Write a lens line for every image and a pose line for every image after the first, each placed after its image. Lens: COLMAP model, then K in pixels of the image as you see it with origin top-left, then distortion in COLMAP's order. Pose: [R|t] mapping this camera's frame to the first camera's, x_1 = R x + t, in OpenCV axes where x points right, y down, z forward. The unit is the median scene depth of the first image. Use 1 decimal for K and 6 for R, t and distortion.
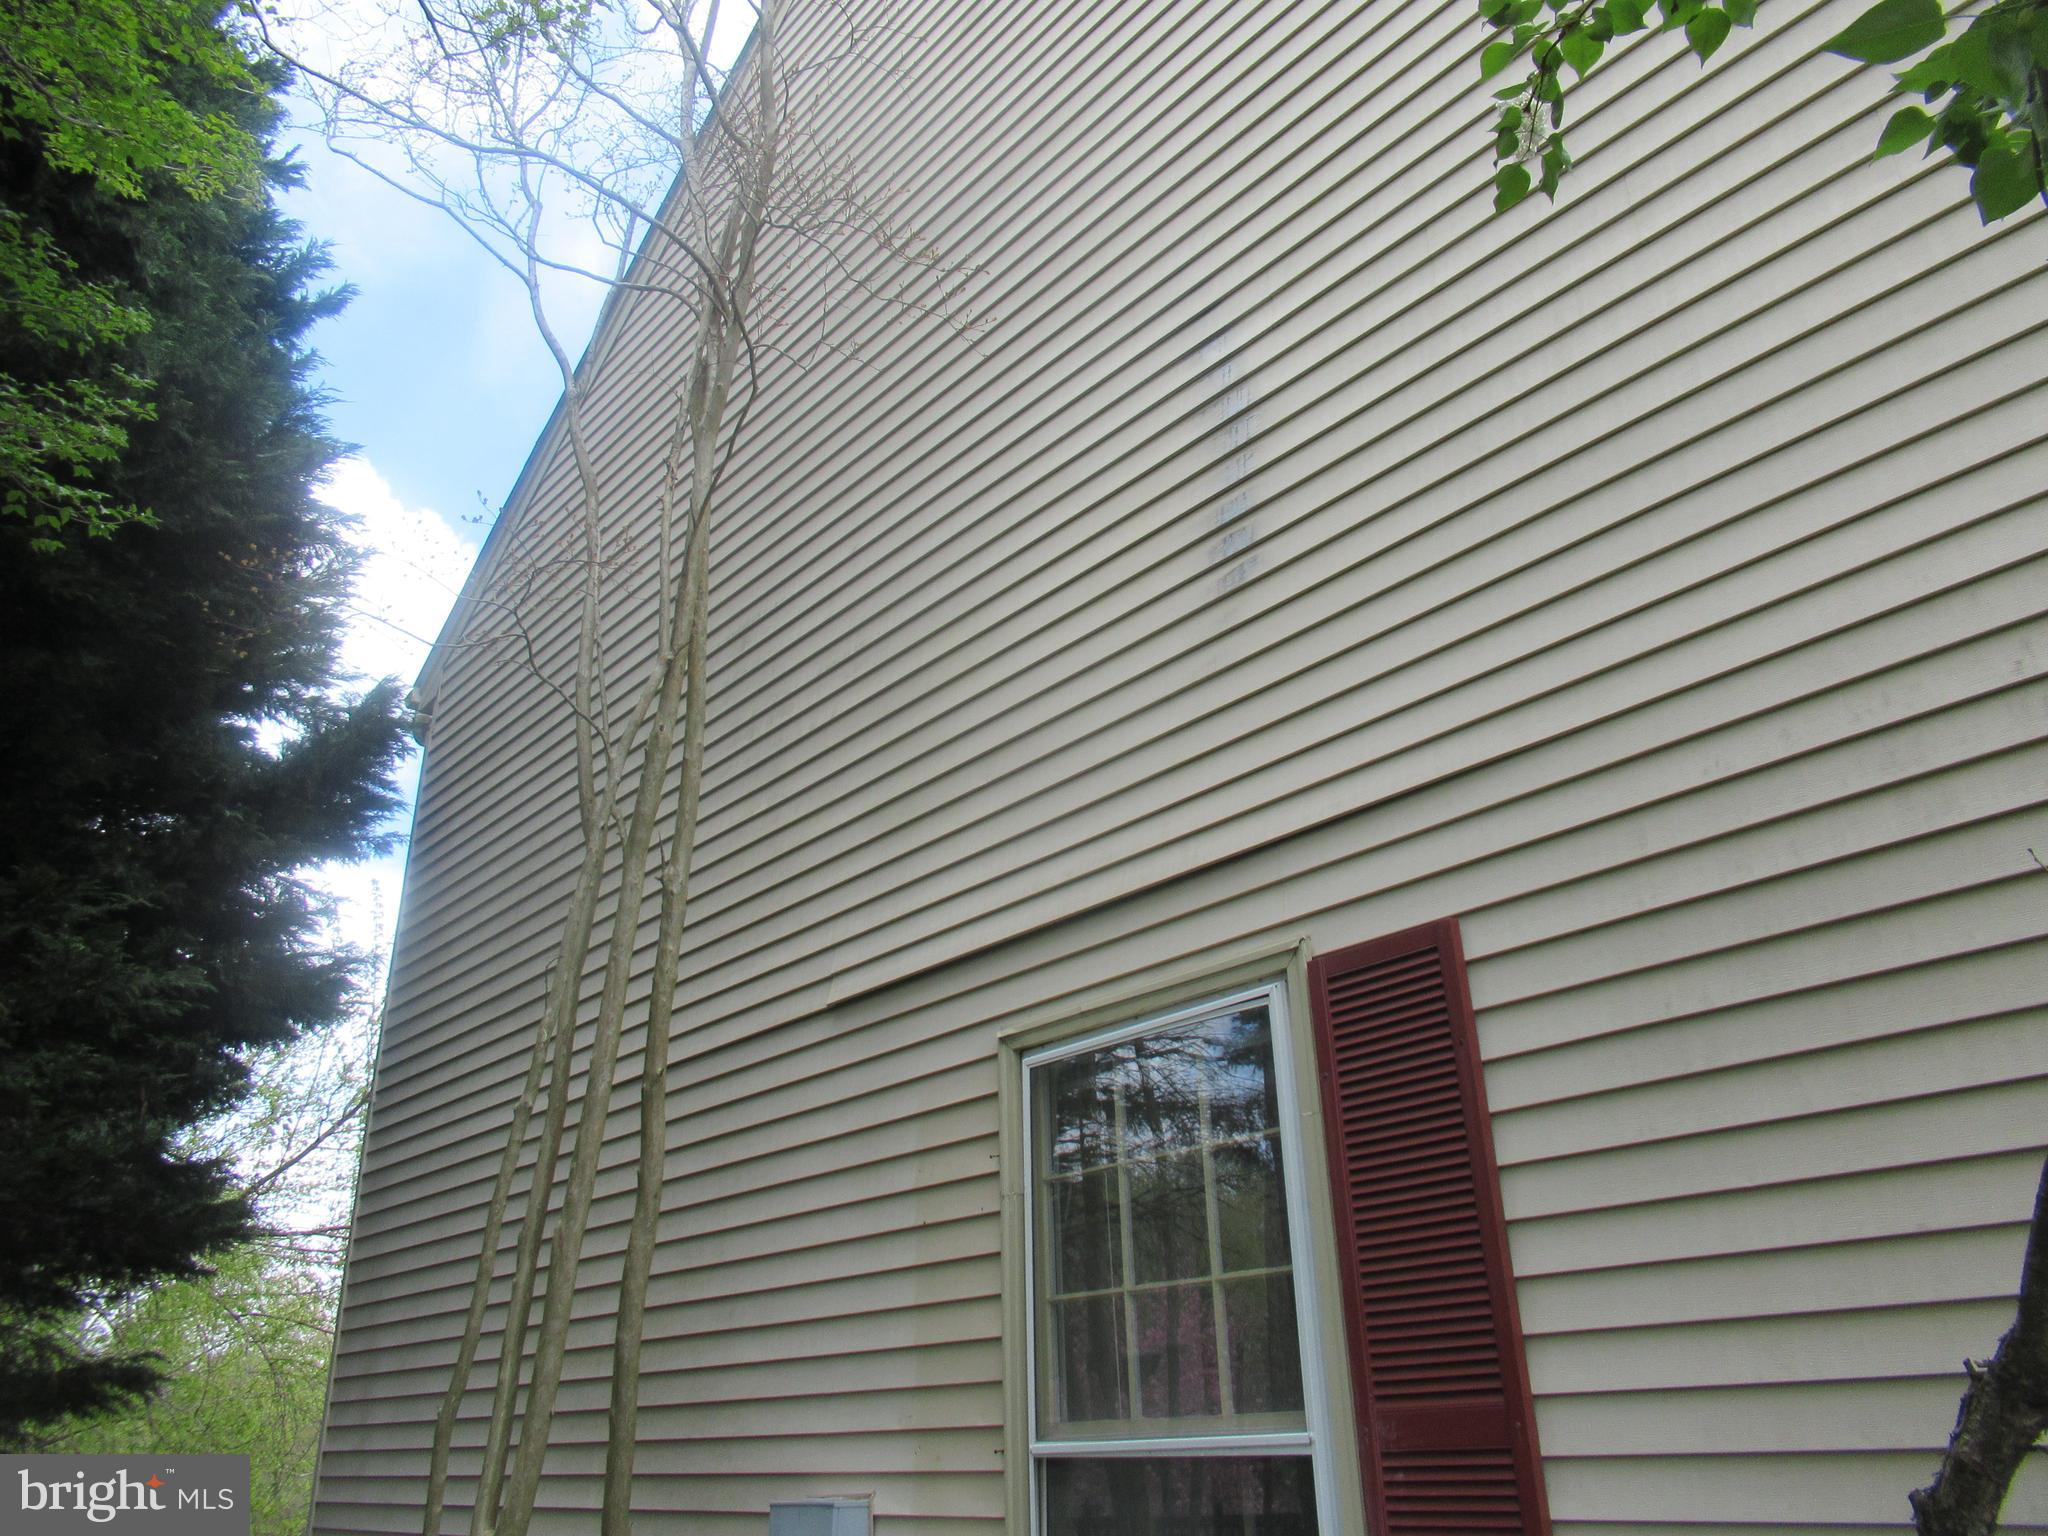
lens RADIAL K [[1529.1, 0, 1024.6], [0, 1529.1, 773.8], [0, 0, 1]] dist [-0.016696, 0.014800]
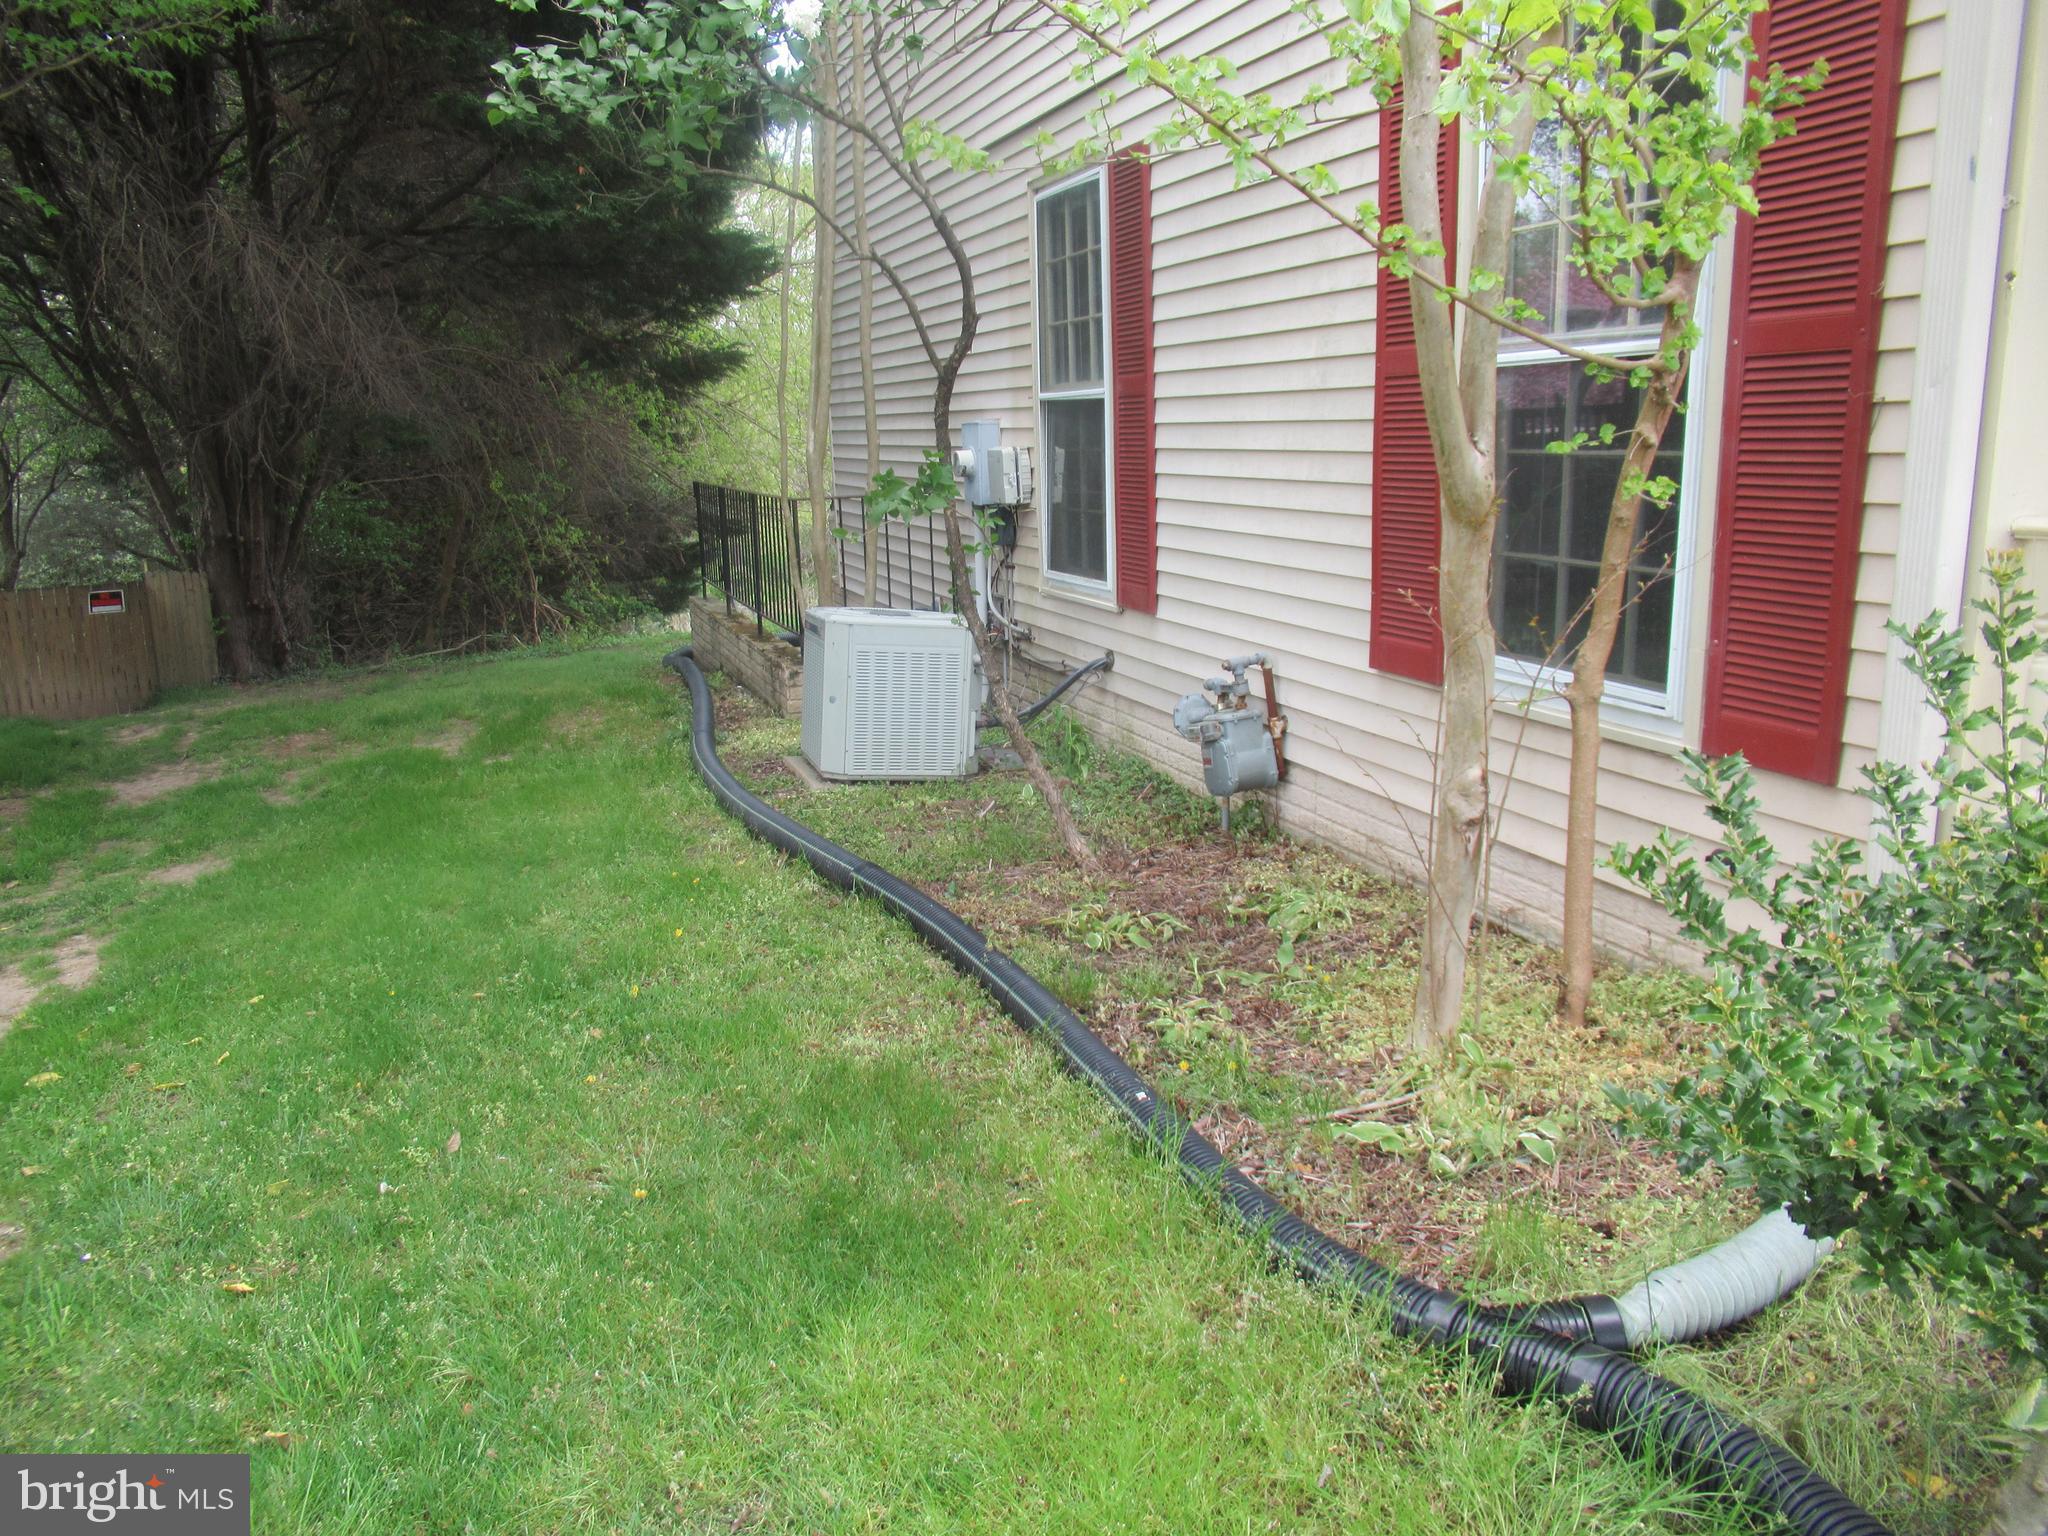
lens RADIAL K [[1529.1, 0, 1020.6], [0, 1529.1, 769.5], [0, 0, 1]] dist [-0.016696, 0.014800]
pose [[0.928161, 0.050533, -0.368732, 0.705347], [0.191167, 0.785329, 0.588824, -0.360154], [0.319331, -0.617013, 0.719252, -0.759999]]
